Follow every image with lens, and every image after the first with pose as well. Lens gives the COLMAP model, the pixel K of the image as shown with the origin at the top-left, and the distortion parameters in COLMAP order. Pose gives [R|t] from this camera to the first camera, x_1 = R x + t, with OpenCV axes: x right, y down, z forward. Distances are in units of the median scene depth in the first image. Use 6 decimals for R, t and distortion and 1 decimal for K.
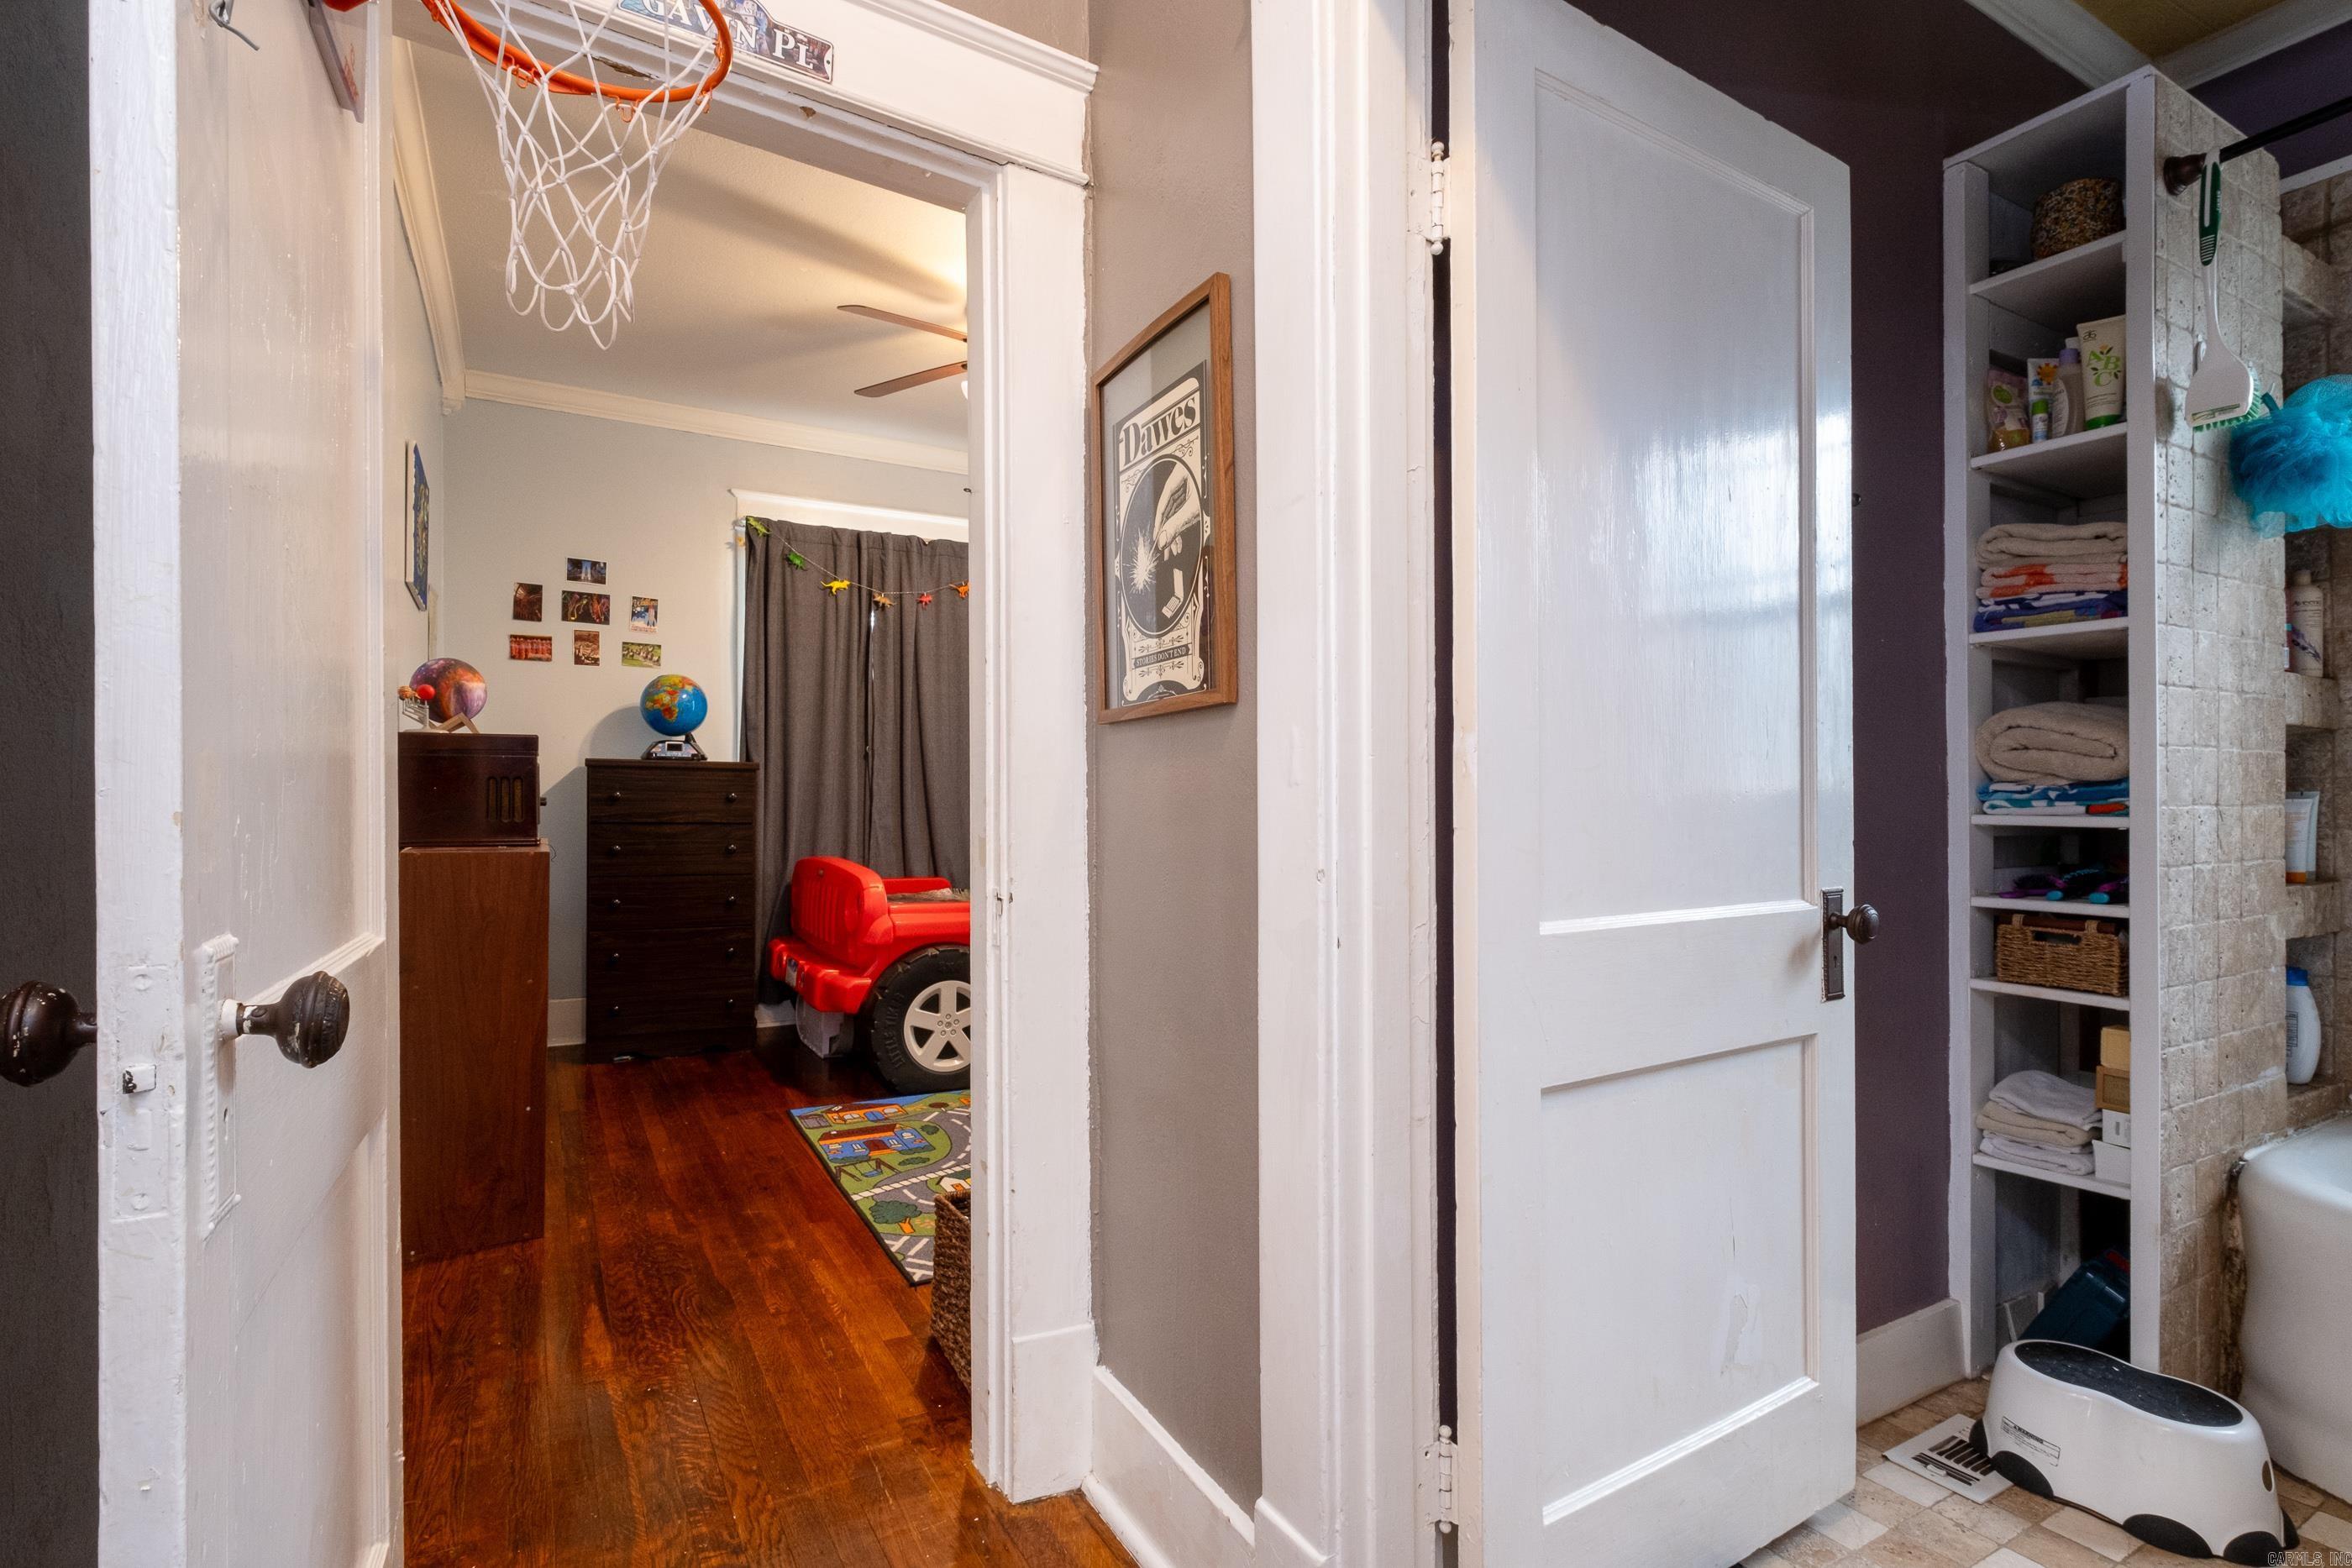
lens RADIAL K [[1065.4, 0, 1177.3], [0, 1065.4, 809.3], [0, 0, 1]] dist [0.001028, 0.000160]
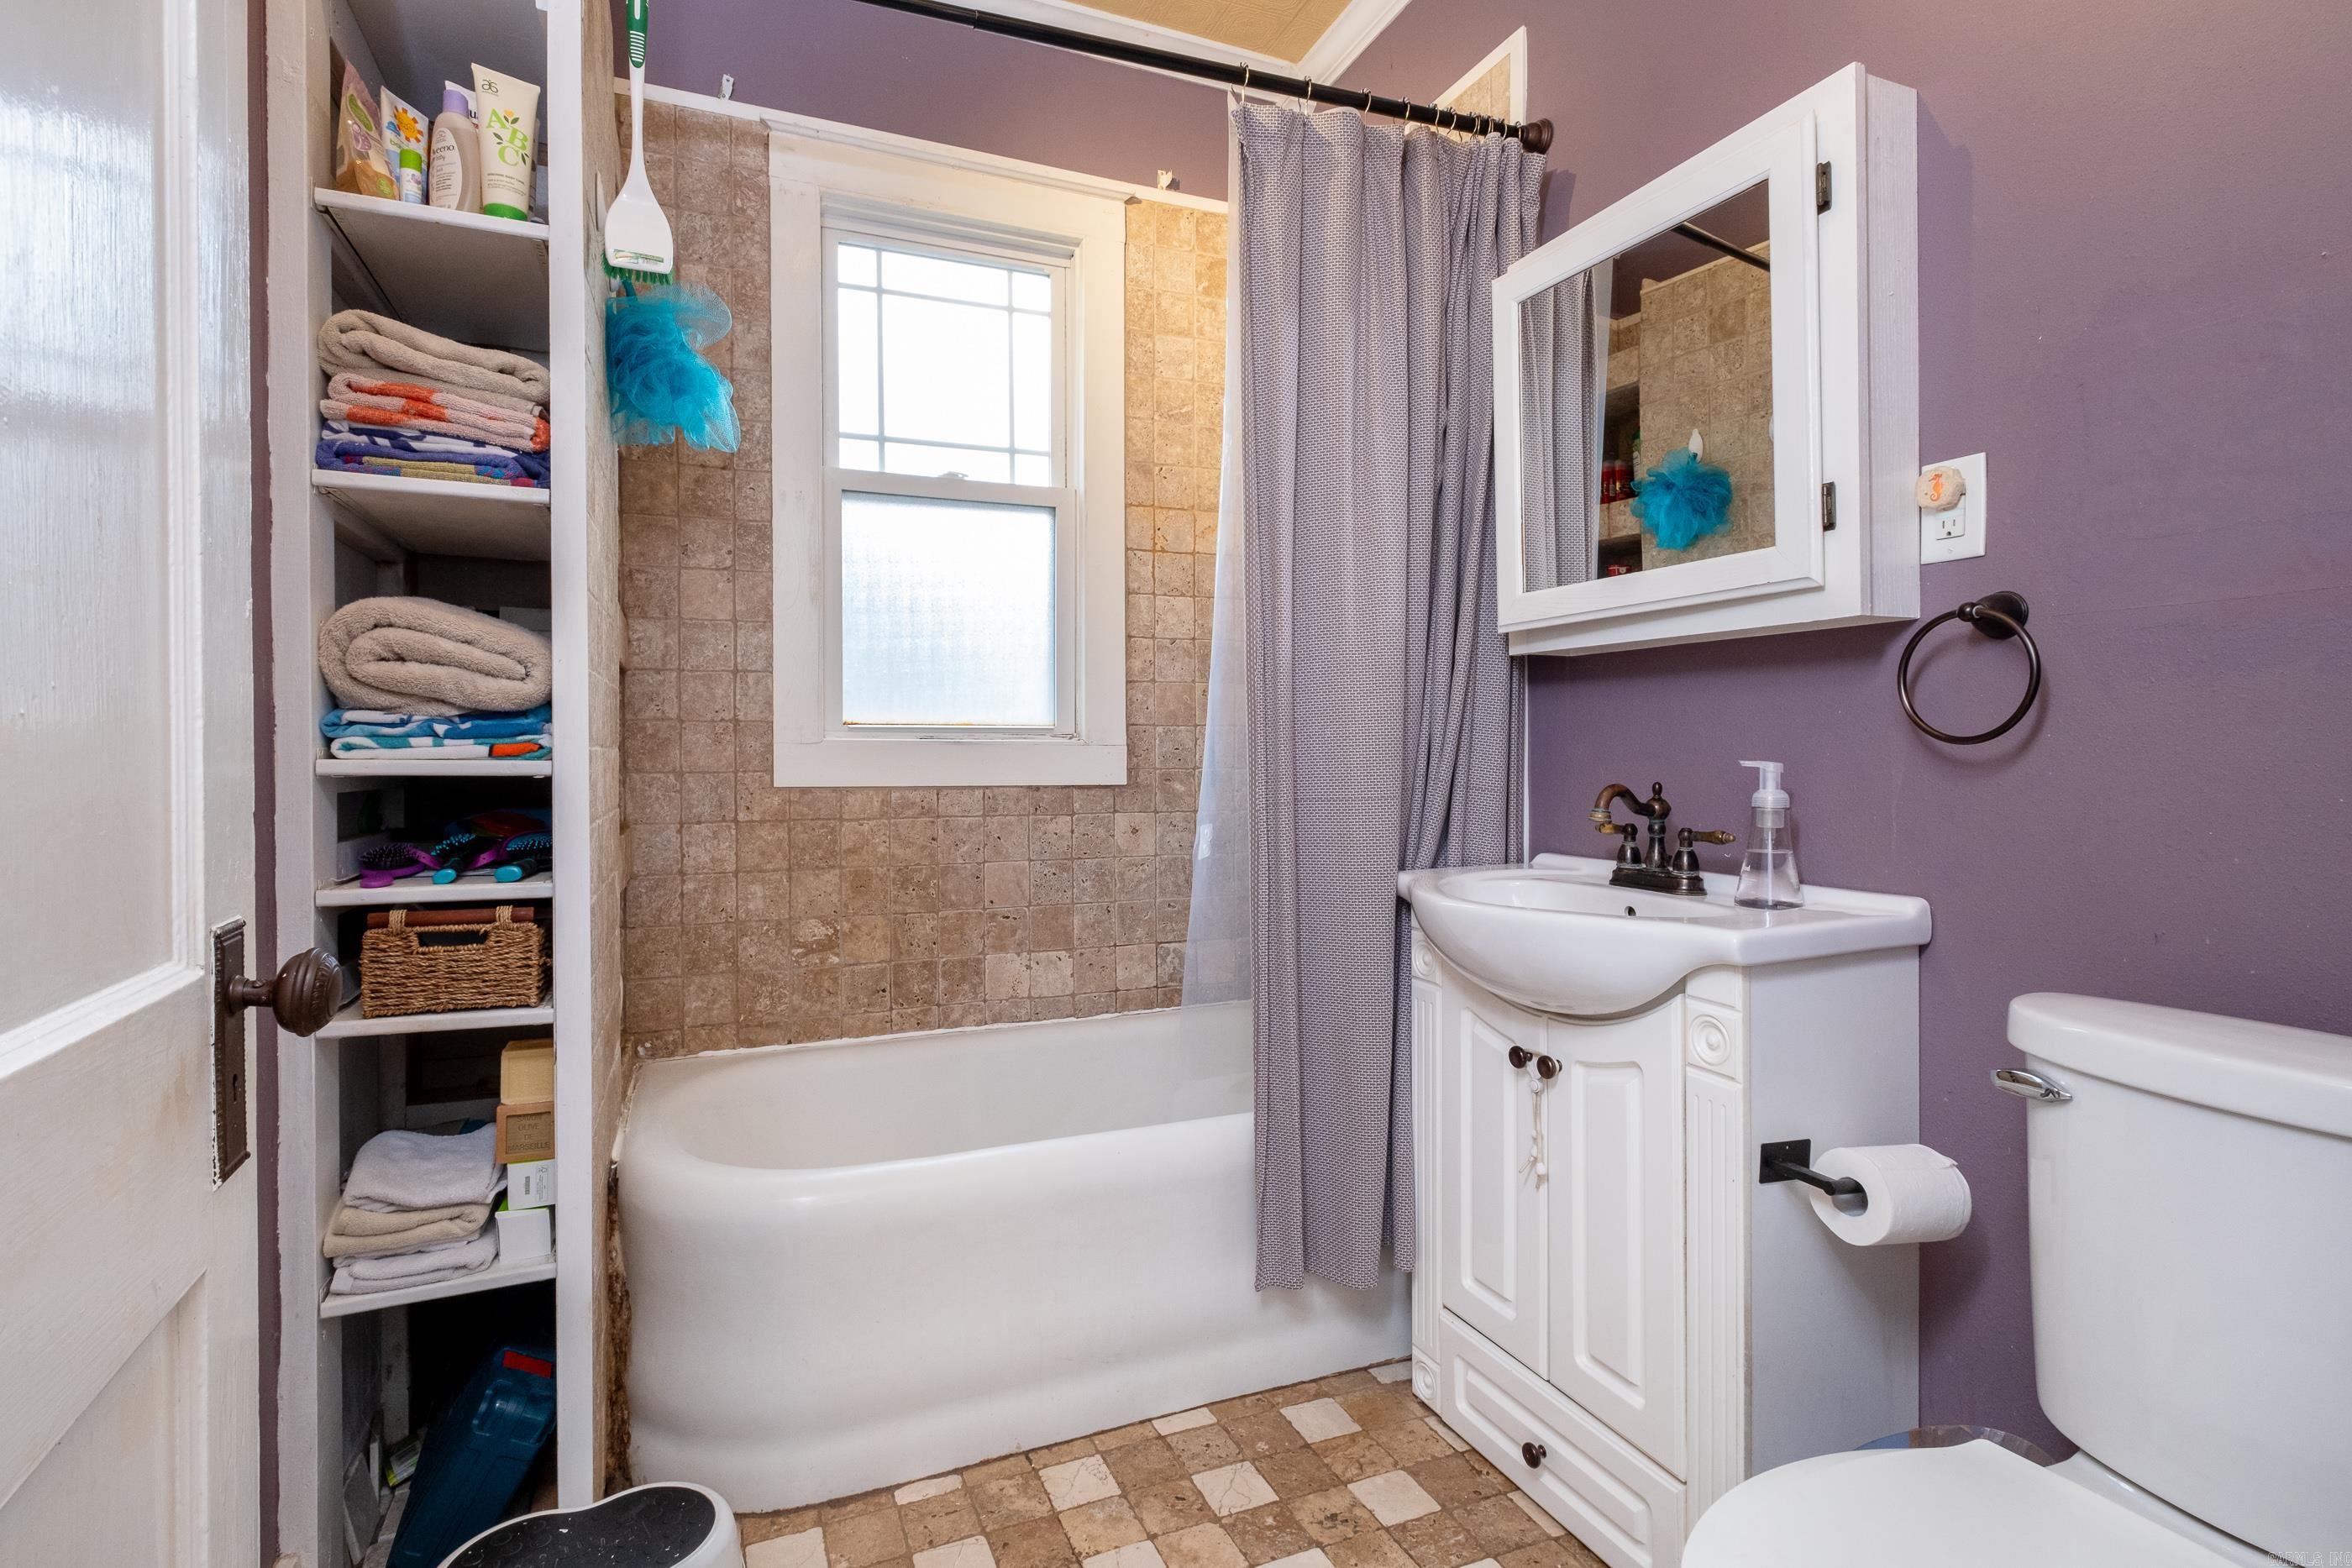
lens RADIAL K [[1102.8, 0, 1177.2], [0, 1102.8, 752.1], [0, 0, 1]] dist [-0.001455, -0.000037]
pose [[0.108059, 0.003102, 0.994140, 0.168434], [0.007197, 0.999966, -0.003903, 0.007419], [-0.994118, 0.007576, 0.108033, 0.454346]]
